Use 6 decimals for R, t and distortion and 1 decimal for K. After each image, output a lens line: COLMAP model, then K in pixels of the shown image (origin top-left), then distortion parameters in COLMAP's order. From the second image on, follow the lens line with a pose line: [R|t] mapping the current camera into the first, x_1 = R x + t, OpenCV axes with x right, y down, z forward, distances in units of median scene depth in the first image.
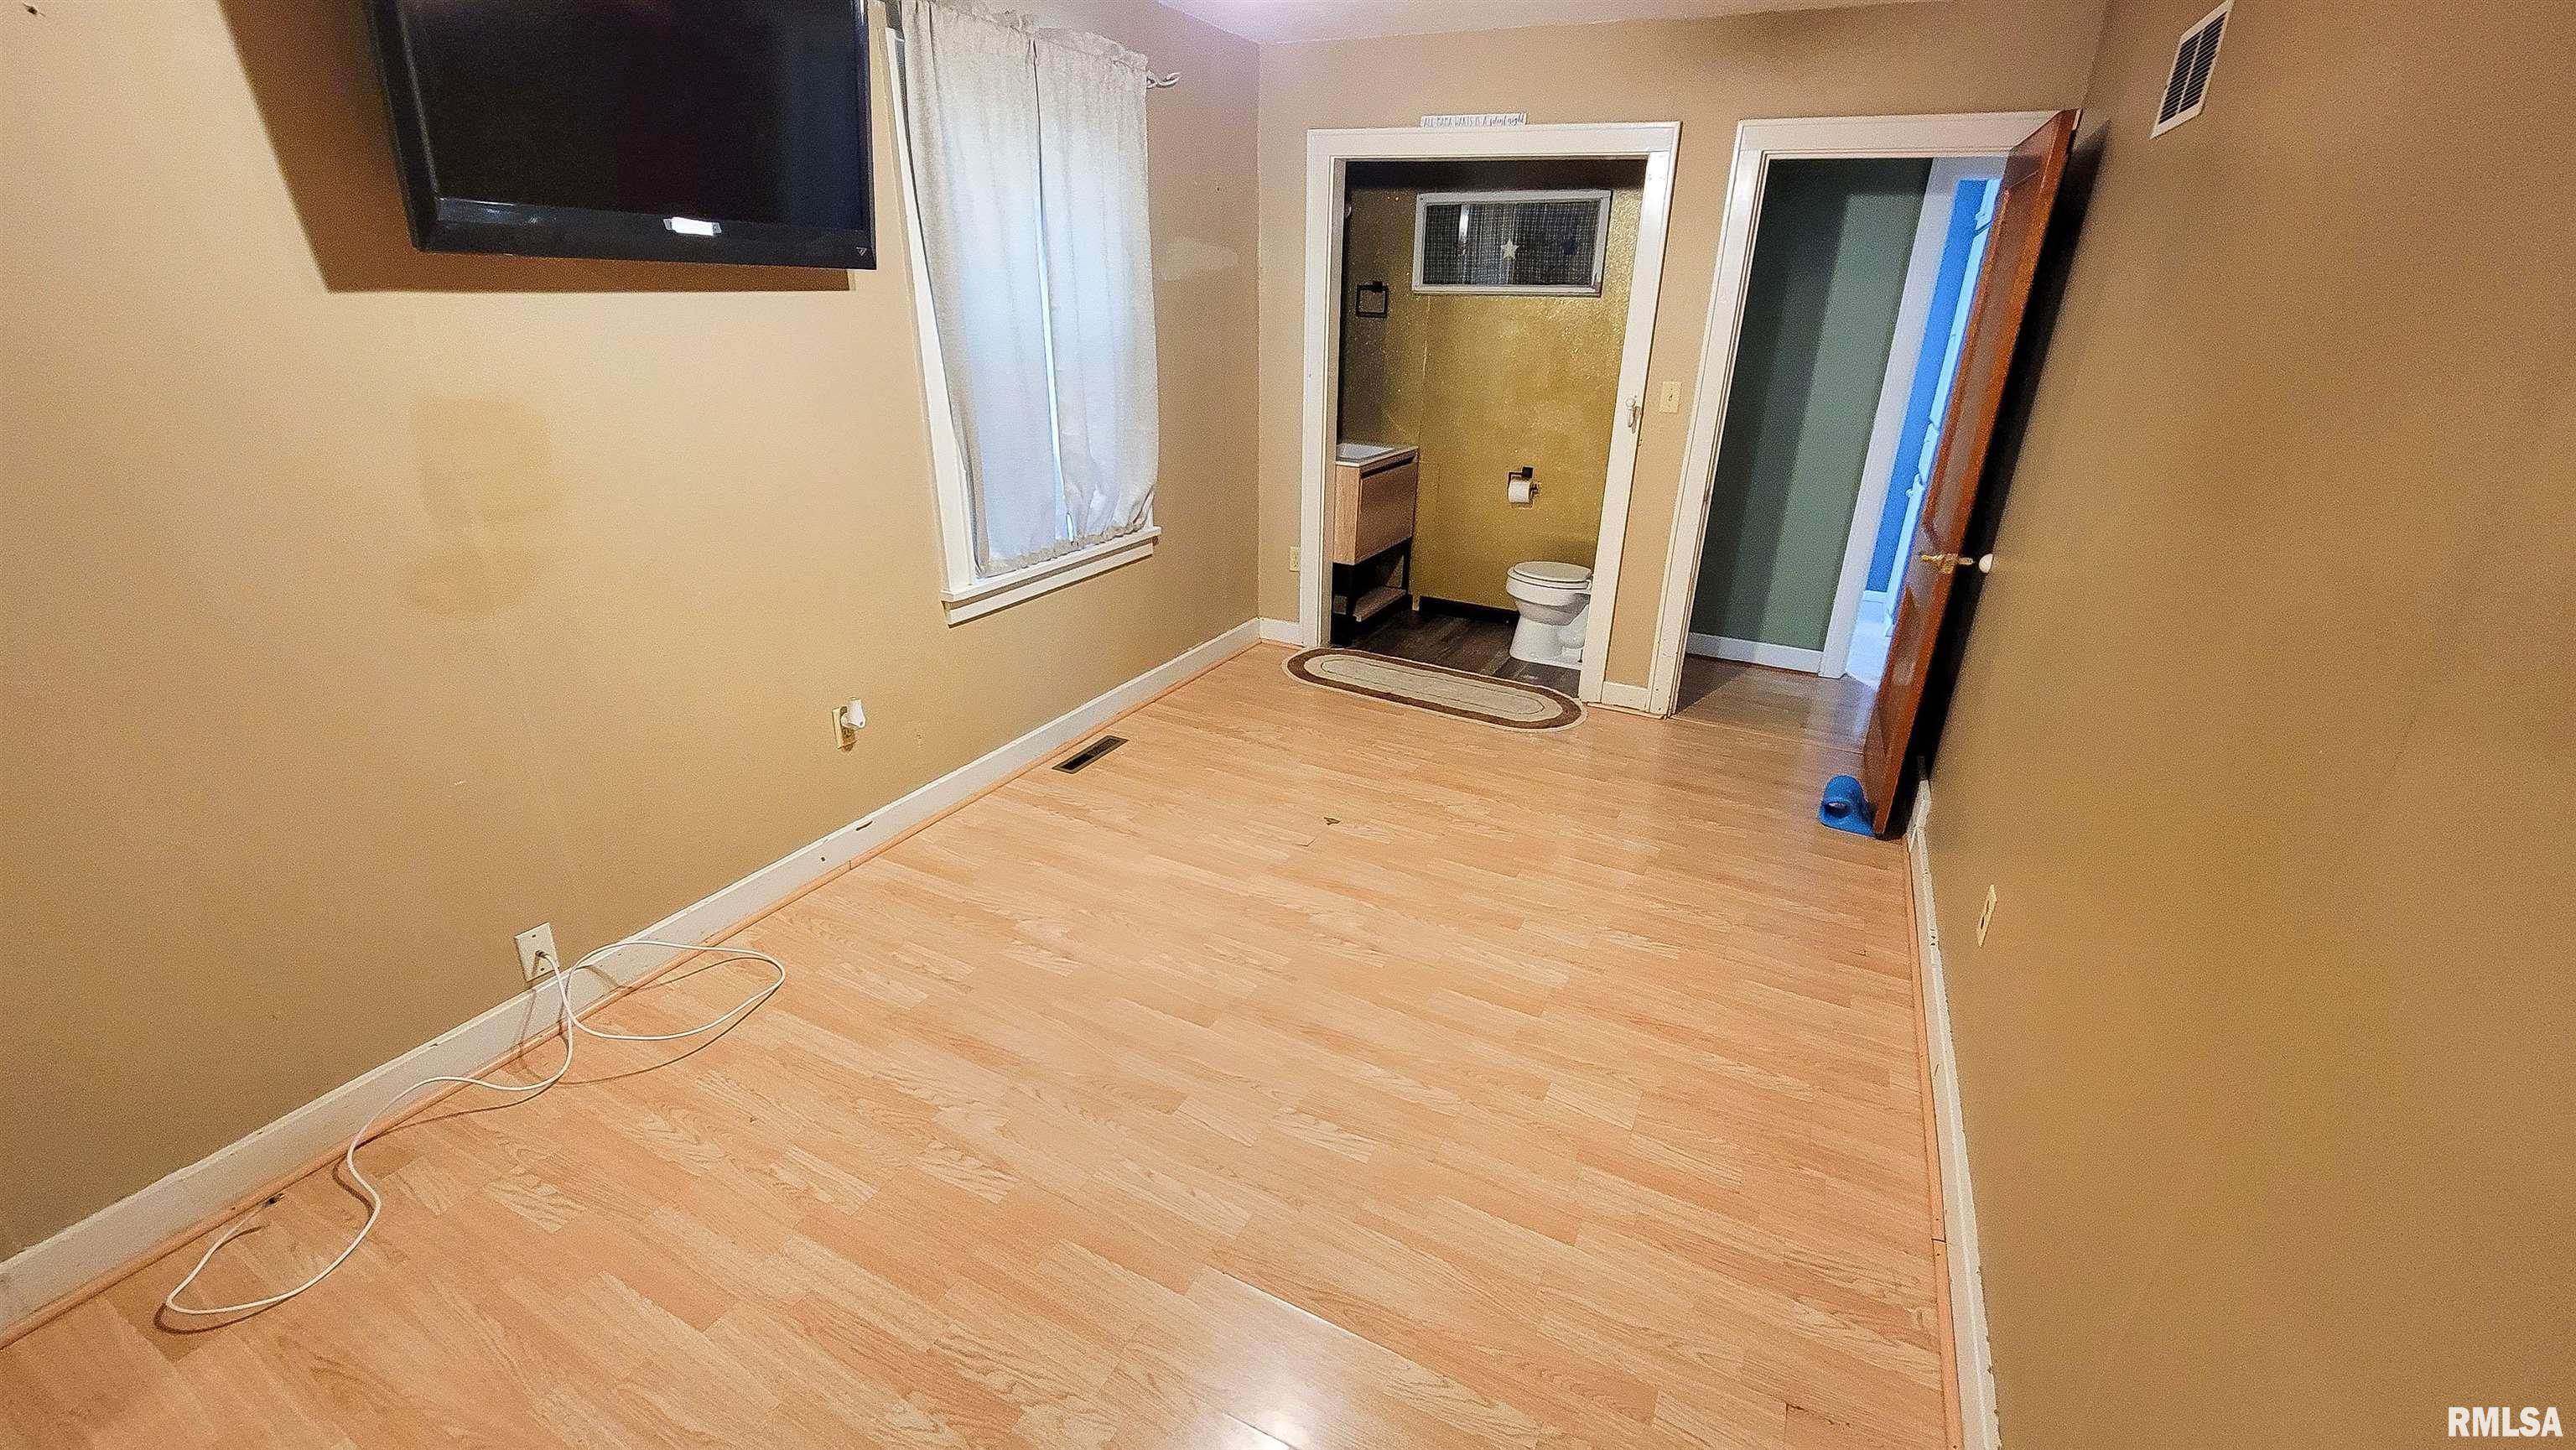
lens RADIAL K [[1063.9, 0, 1296.6], [0, 1063.9, 730.4], [0, 0, 1]] dist [-0.002892, -0.000205]
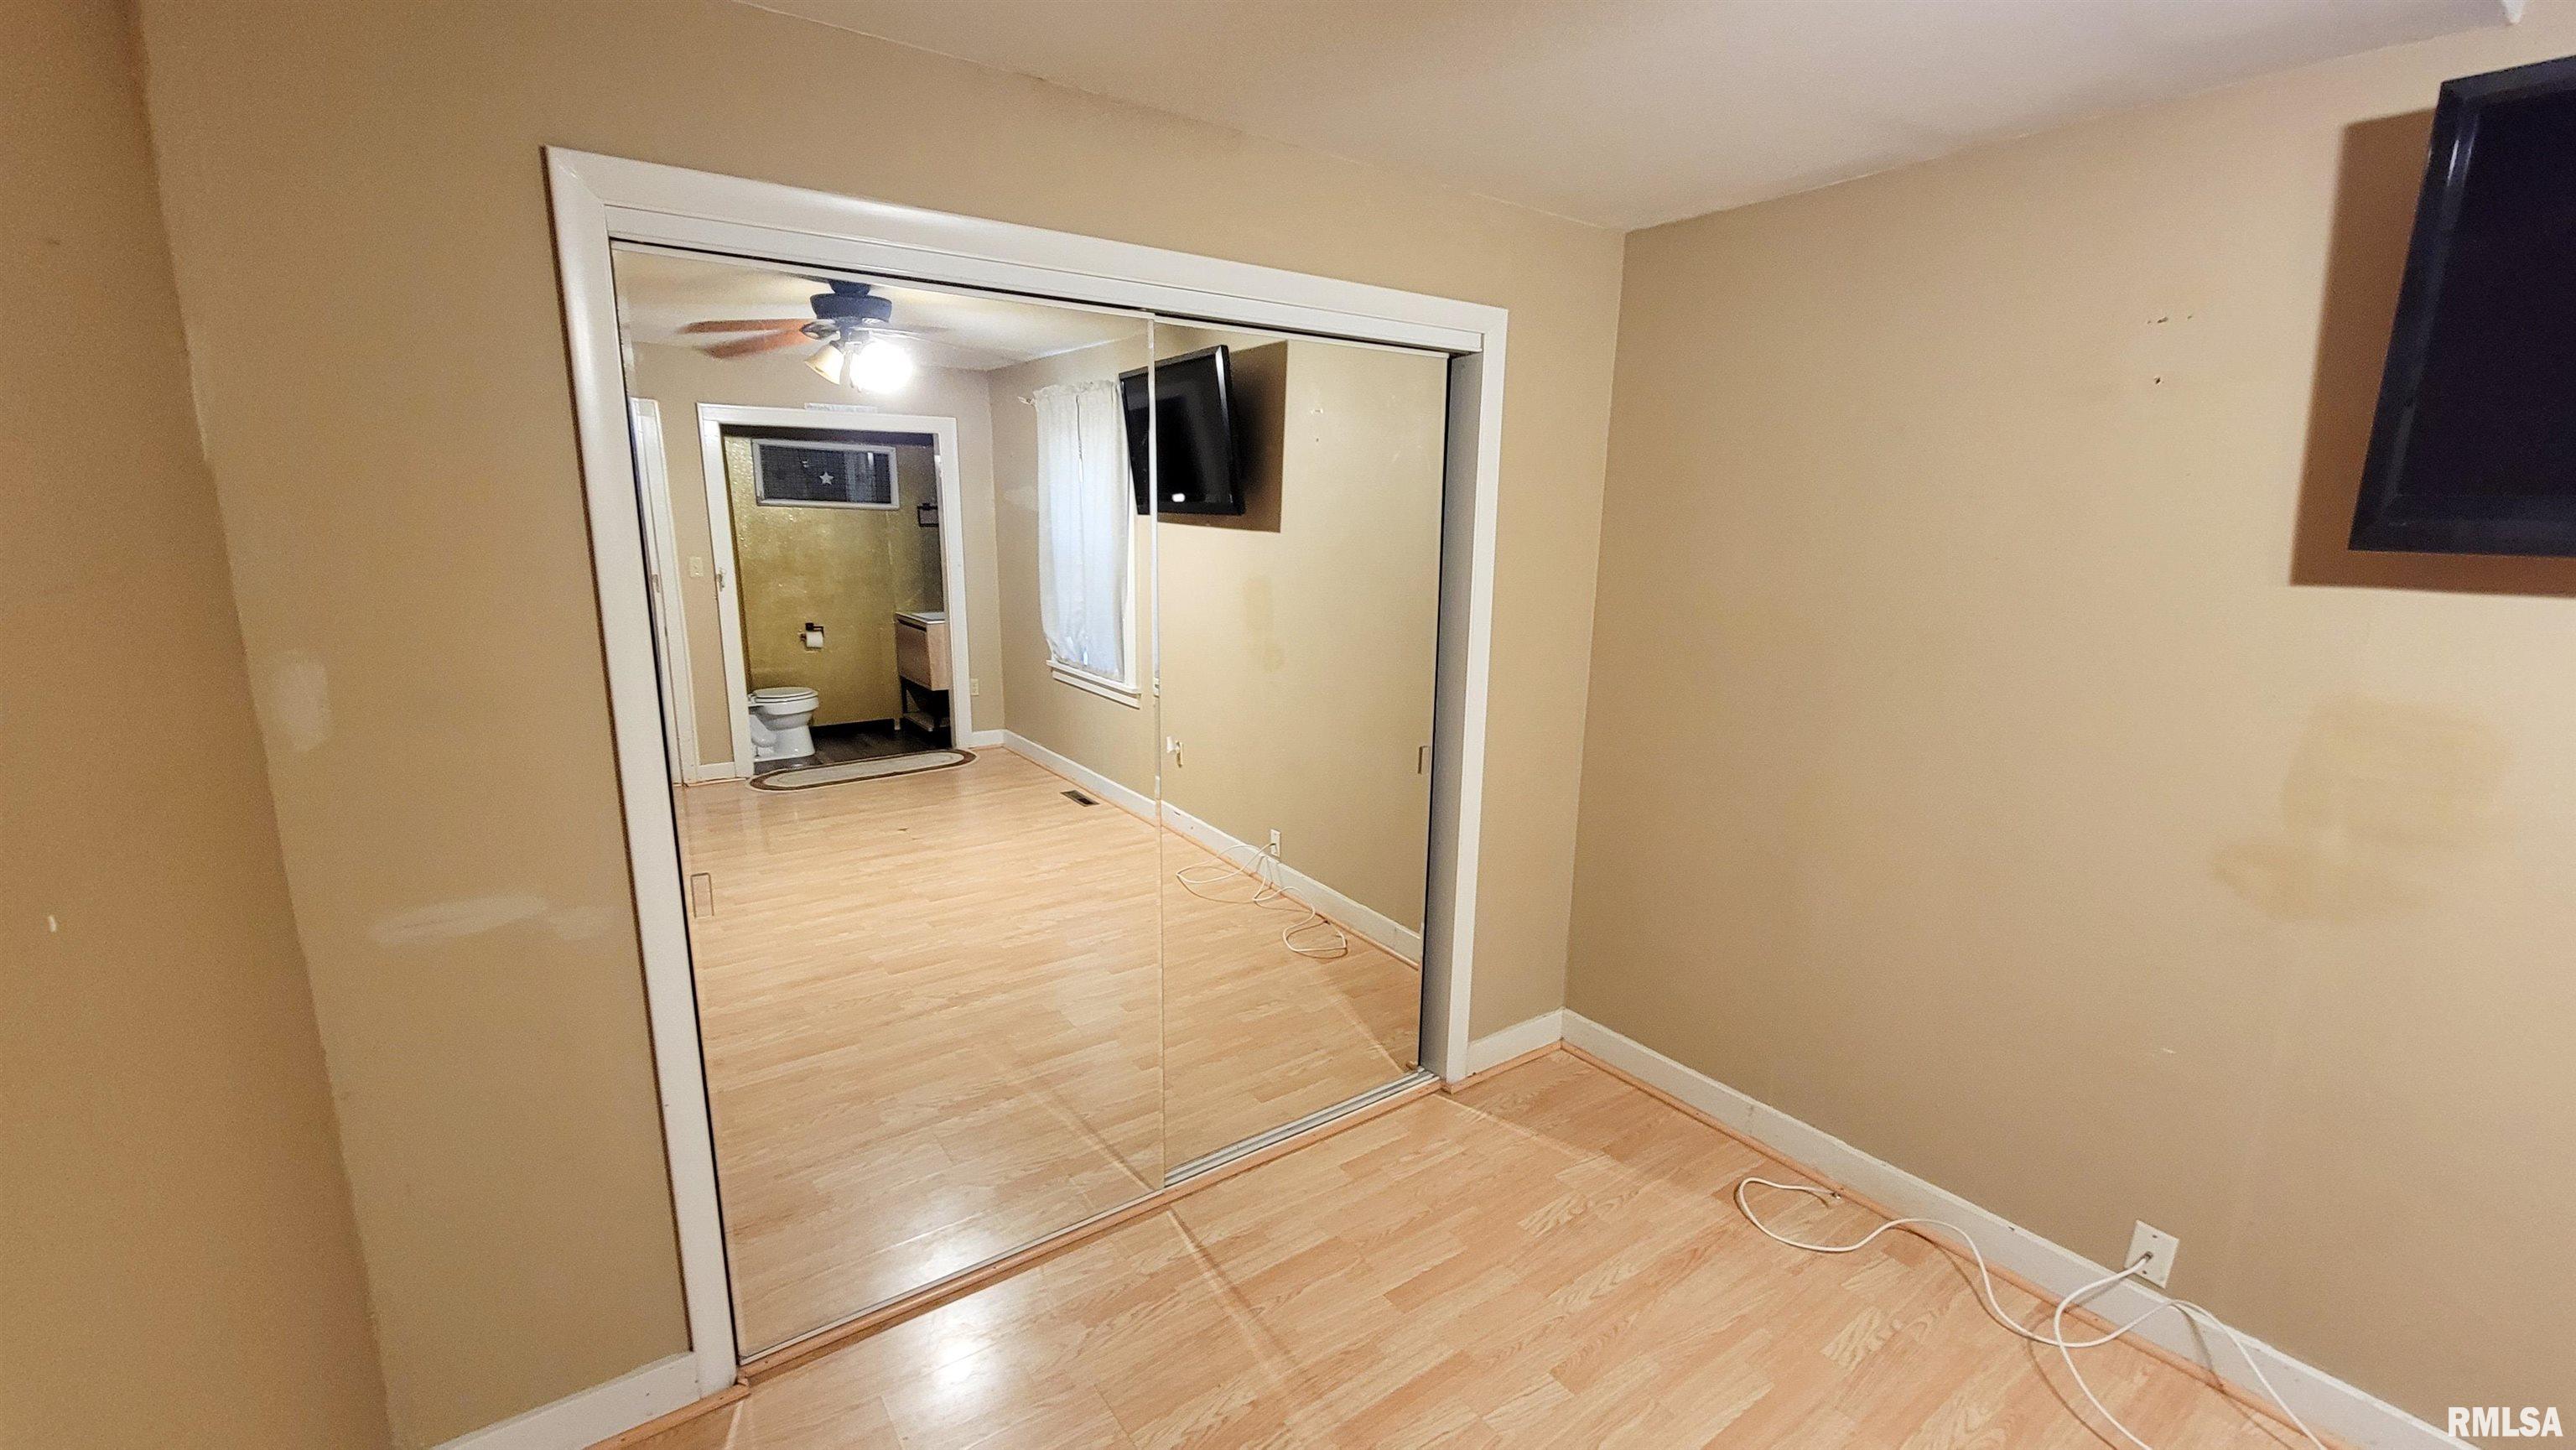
lens RADIAL K [[1063.9, 0, 1296.6], [0, 1063.9, 730.4], [0, 0, 1]] dist [-0.002892, -0.000205]
pose [[-0.472814, 0.158661, -0.866761, 0.425090], [-0.349303, 0.869319, 0.349672, -0.293394], [0.808971, 0.468092, -0.355605, 0.612104]]
